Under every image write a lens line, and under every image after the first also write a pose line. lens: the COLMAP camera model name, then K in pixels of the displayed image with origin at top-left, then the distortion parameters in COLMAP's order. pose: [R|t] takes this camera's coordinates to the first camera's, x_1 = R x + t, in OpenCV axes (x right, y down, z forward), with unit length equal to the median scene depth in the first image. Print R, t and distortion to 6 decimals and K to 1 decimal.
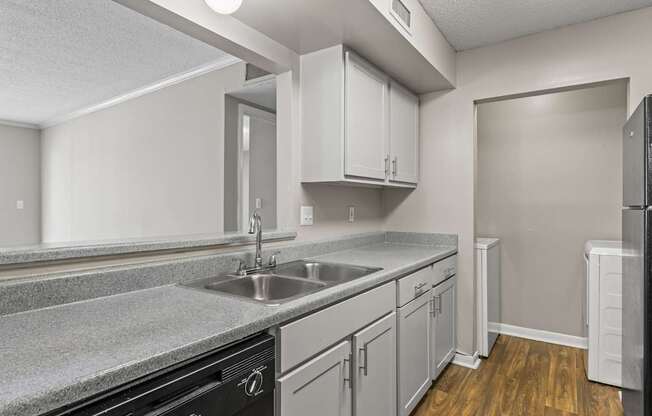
lens RADIAL K [[352.6, 0, 329.3], [0, 352.6, 208.1], [0, 0, 1]] dist [-0.002025, -0.000895]
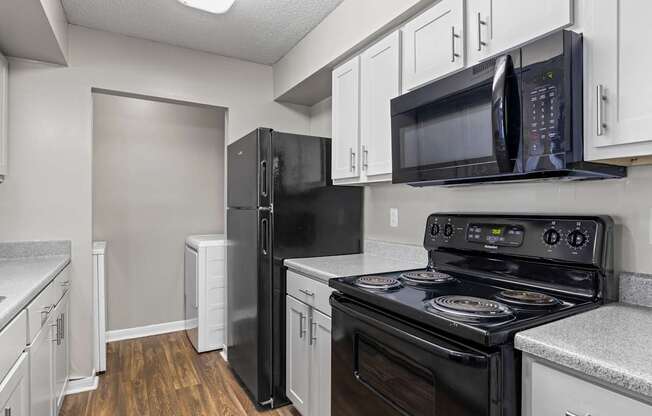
lens RADIAL K [[352.6, 0, 329.3], [0, 352.6, 208.1], [0, 0, 1]] dist [-0.002025, -0.000895]
pose [[0.433320, -0.004286, 0.901230, -0.148691], [0.003762, 0.999989, 0.002947, -0.002510], [-0.901232, 0.002114, 0.433331, 0.089153]]
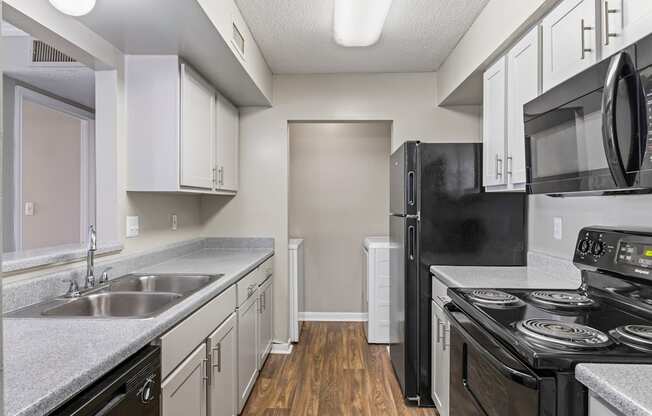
lens RADIAL K [[372.3, 0, 326.0], [0, 372.3, 208.0], [0, 0, 1]] dist [-0.000126, -0.000316]
pose [[0.848049, -0.006106, 0.529882, -0.142748], [0.004389, 0.999980, 0.004499, -0.027429], [-0.529899, -0.001489, 0.848059, -0.104926]]
